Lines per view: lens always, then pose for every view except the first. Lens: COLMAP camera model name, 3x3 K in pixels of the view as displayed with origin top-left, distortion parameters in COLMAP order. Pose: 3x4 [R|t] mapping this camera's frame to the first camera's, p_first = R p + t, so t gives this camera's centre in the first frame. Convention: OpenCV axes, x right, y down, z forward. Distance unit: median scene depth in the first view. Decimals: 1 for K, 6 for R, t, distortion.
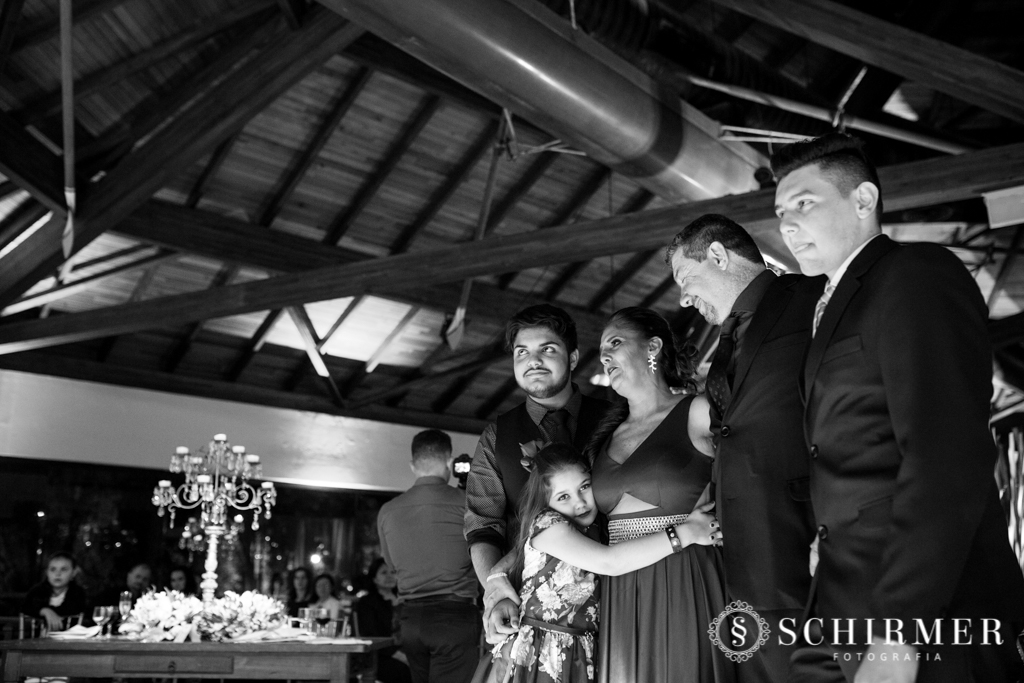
lens RADIAL K [[1025.3, 0, 511.6], [0, 1025.3, 359.2], [0, 0, 1]] dist [-0.068782, 0.128925]
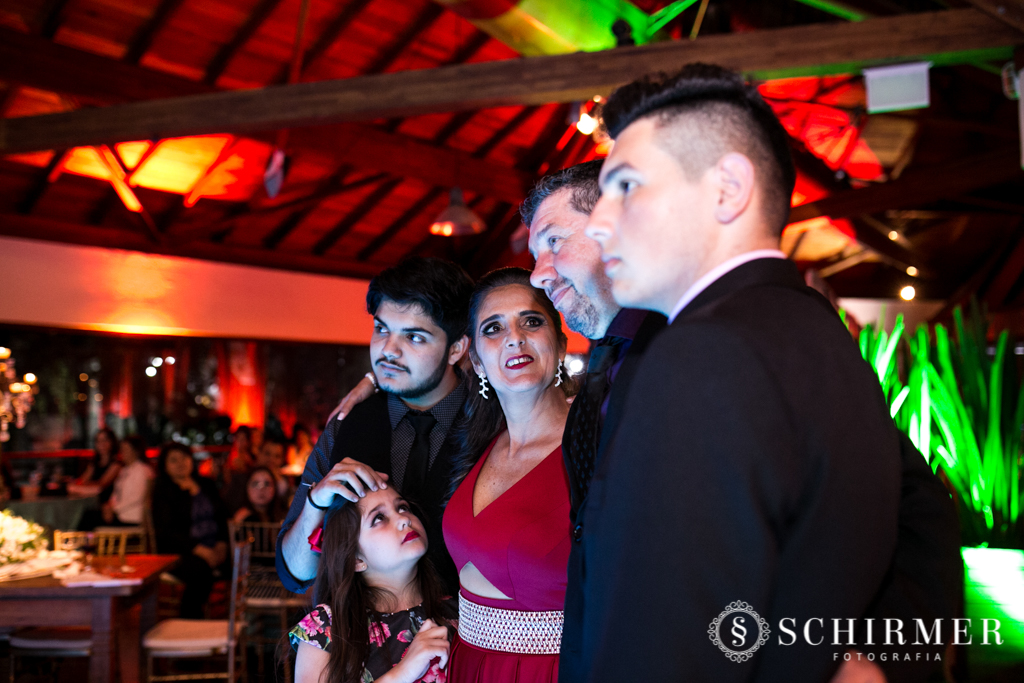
lens RADIAL K [[1025.3, 0, 511.6], [0, 1025.3, 359.2], [0, 0, 1]] dist [-0.068782, 0.128925]
pose [[0.990457, 0.011435, 0.137347, 0.046568], [-0.036900, 0.982172, 0.184328, -0.068133], [-0.132790, -0.187637, 0.973221, 0.143104]]
